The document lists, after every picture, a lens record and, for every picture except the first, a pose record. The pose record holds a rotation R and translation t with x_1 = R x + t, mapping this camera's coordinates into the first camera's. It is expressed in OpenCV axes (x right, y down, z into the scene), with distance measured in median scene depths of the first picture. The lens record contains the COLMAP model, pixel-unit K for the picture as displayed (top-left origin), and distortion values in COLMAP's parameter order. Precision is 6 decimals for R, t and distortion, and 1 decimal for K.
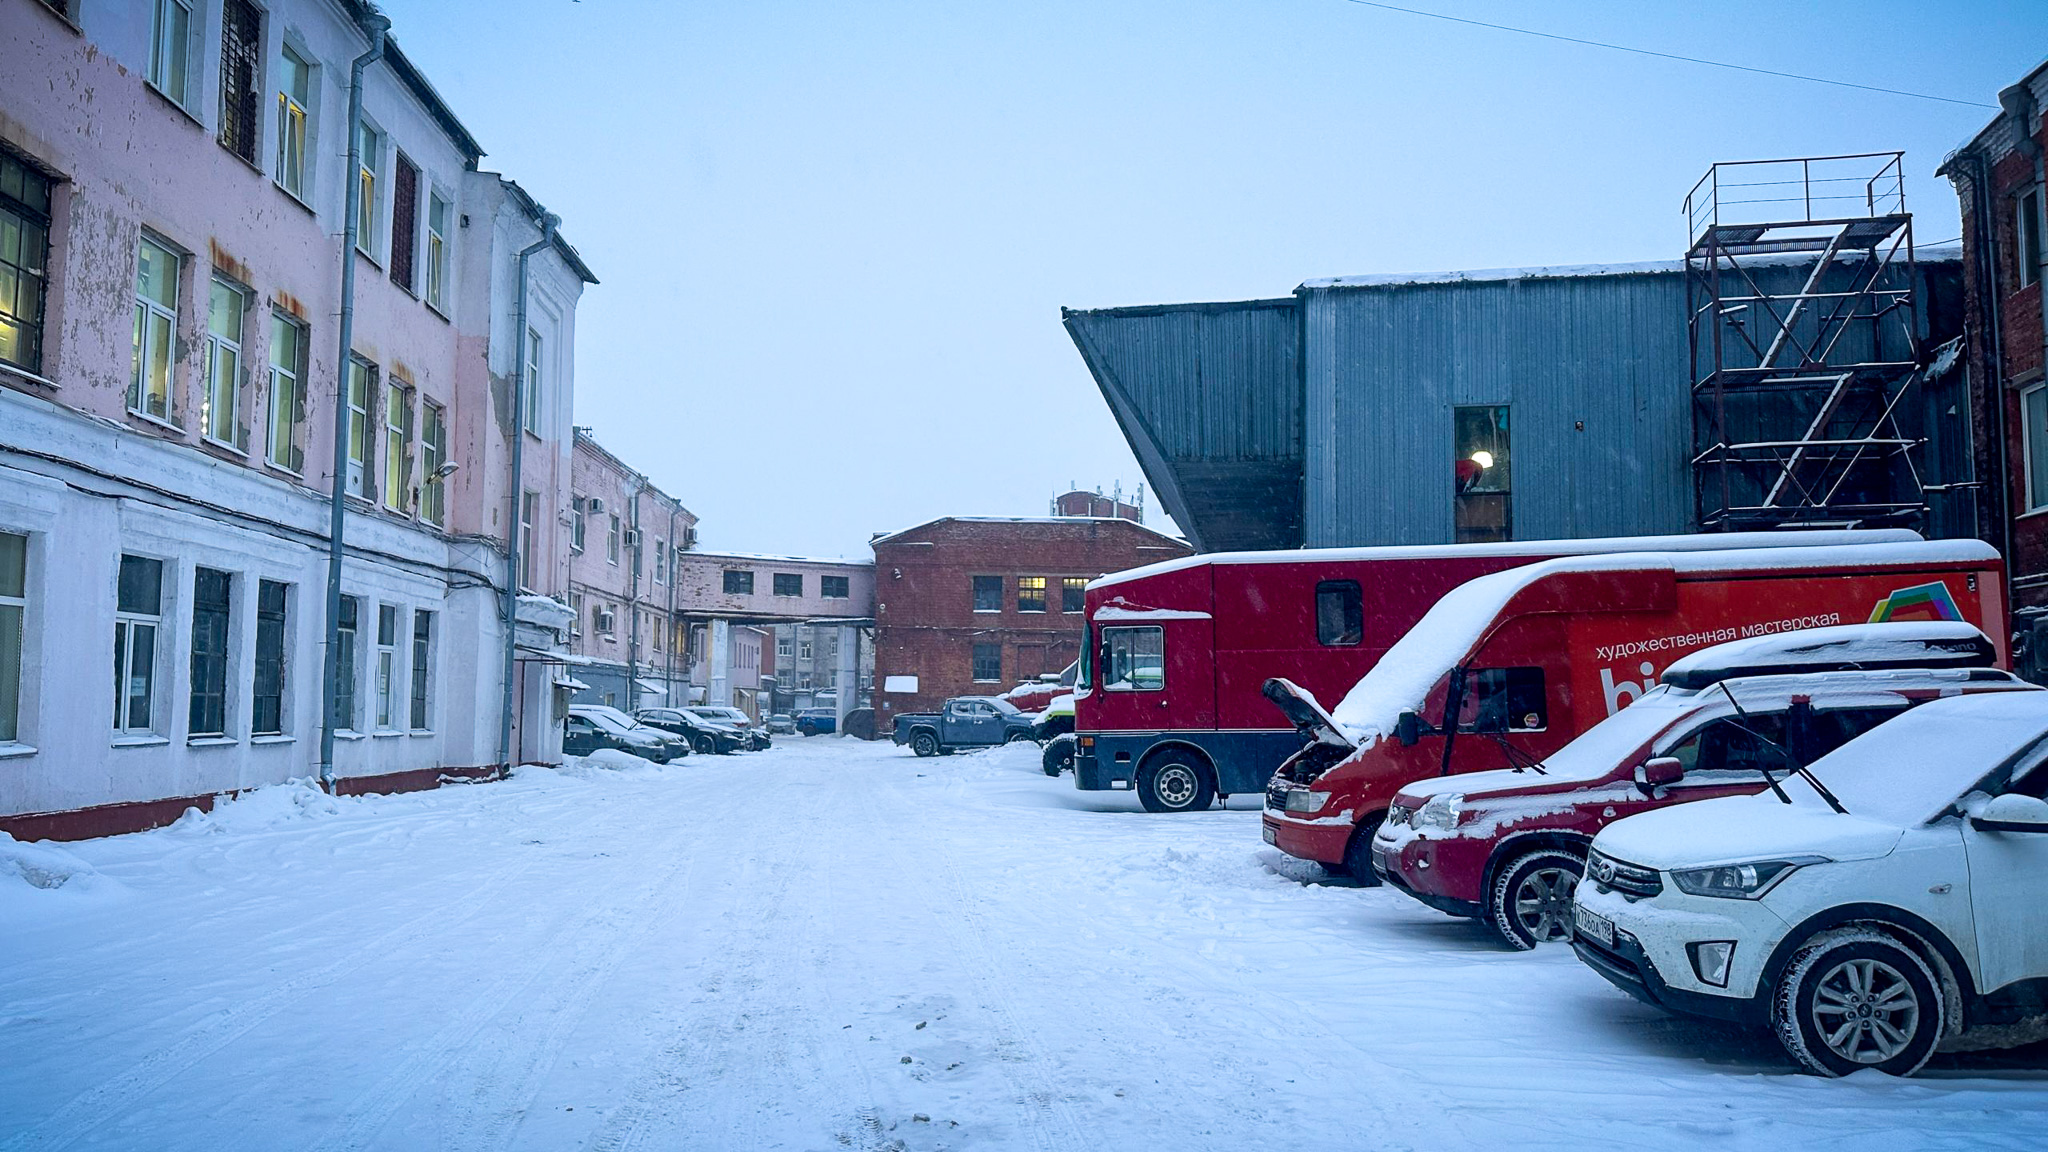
lens RADIAL K [[1416.1, 0, 1024.6], [0, 1416.1, 579.5], [0, 0, 1]] dist [0.069771, -0.091247]
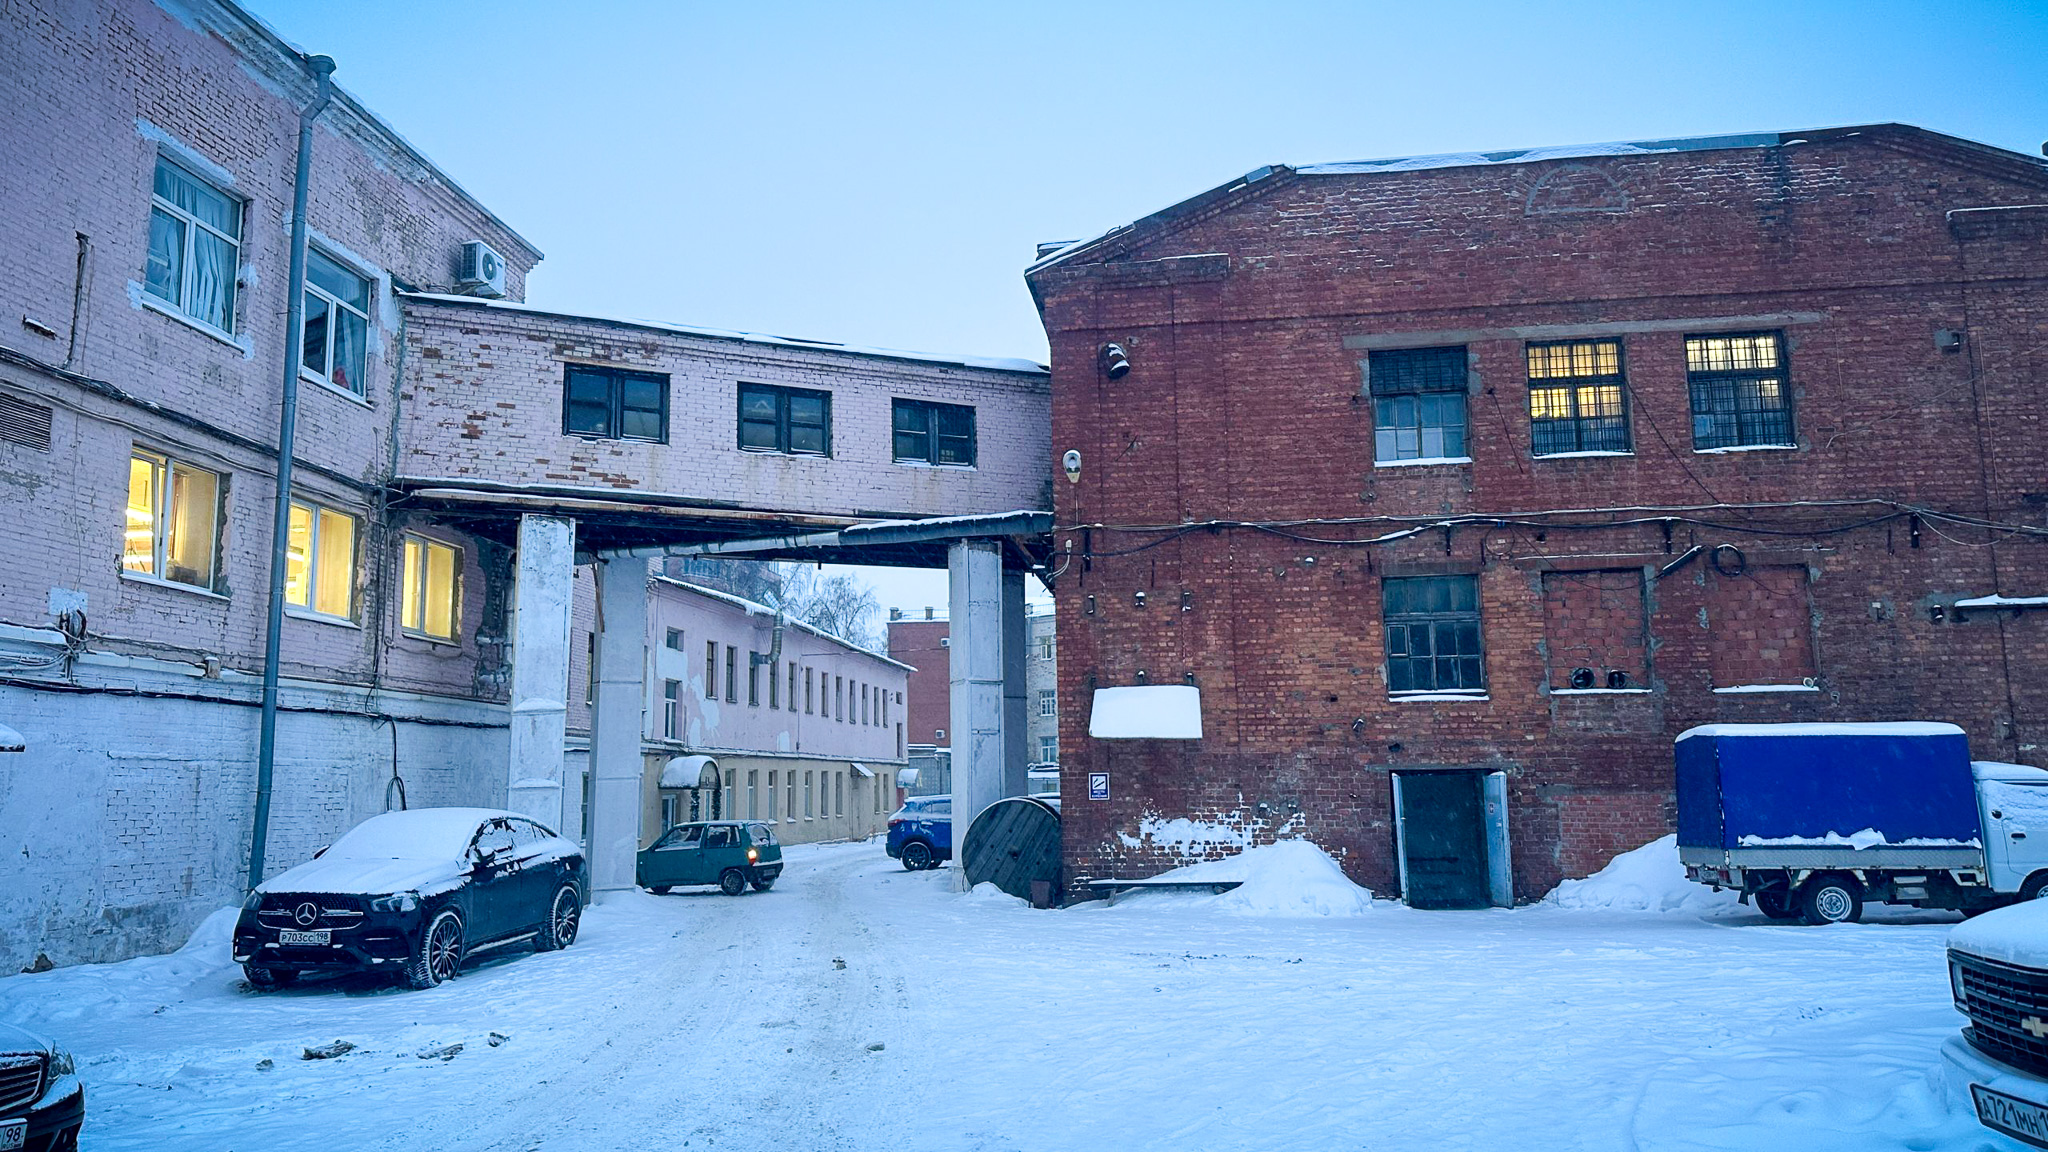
lens RADIAL K [[1416.1, 0, 1024.6], [0, 1416.1, 579.5], [0, 0, 1]] dist [0.069771, -0.091247]
pose [[0.985339, -0.046955, -0.164022, -0.061029], [0.037093, 0.997344, -0.062685, 0.063004], [0.166530, 0.055682, 0.984463, 0.691746]]
